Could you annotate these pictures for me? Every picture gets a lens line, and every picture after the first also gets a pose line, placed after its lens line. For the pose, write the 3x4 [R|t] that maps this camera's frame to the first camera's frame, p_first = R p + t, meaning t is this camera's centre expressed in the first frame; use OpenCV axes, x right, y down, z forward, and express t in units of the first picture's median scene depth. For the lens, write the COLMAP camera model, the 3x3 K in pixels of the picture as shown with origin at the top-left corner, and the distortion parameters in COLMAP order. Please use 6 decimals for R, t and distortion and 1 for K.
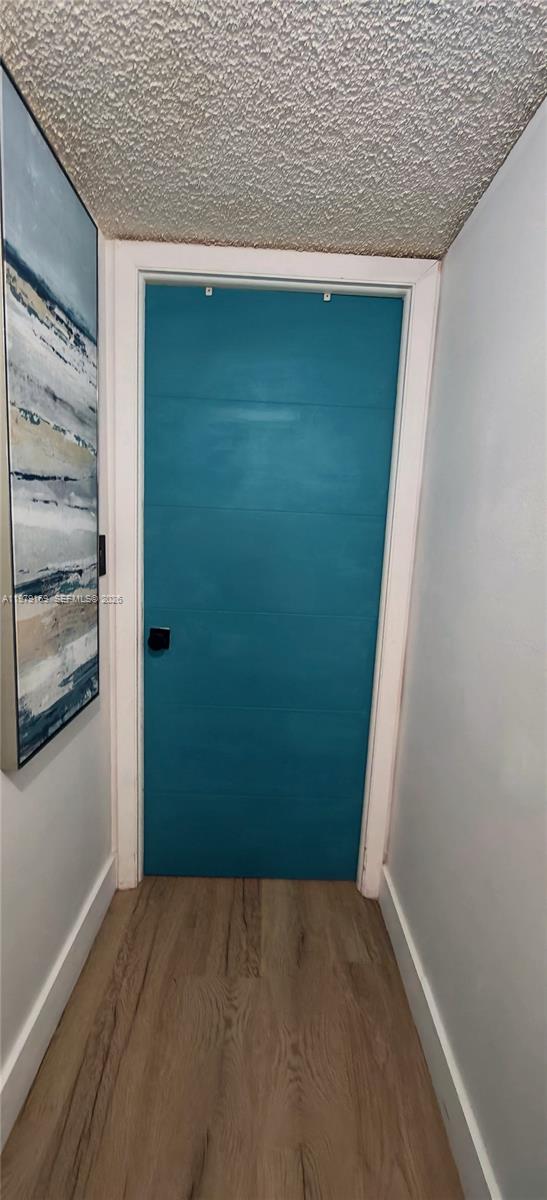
lens RADIAL K [[440.7, 0, 275.7], [0, 440.7, 598.1], [0, 0, 1]] dist [-0.009036, -0.000373]
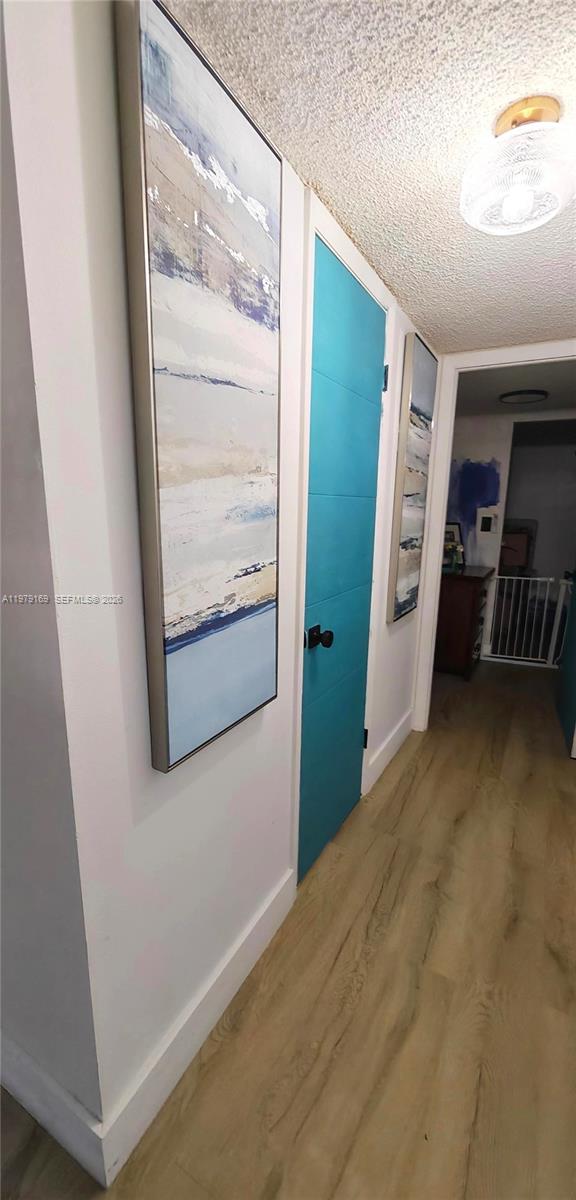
lens RADIAL K [[477.8, 0, 288.4], [0, 477.8, 608.2], [0, 0, 1]] dist [0.001113, -0.000002]
pose [[0.868411, 0.072796, -0.490472, 0.127982], [-0.053785, 0.997157, 0.052768, 0.159927], [0.492919, -0.019444, 0.869858, -1.119820]]
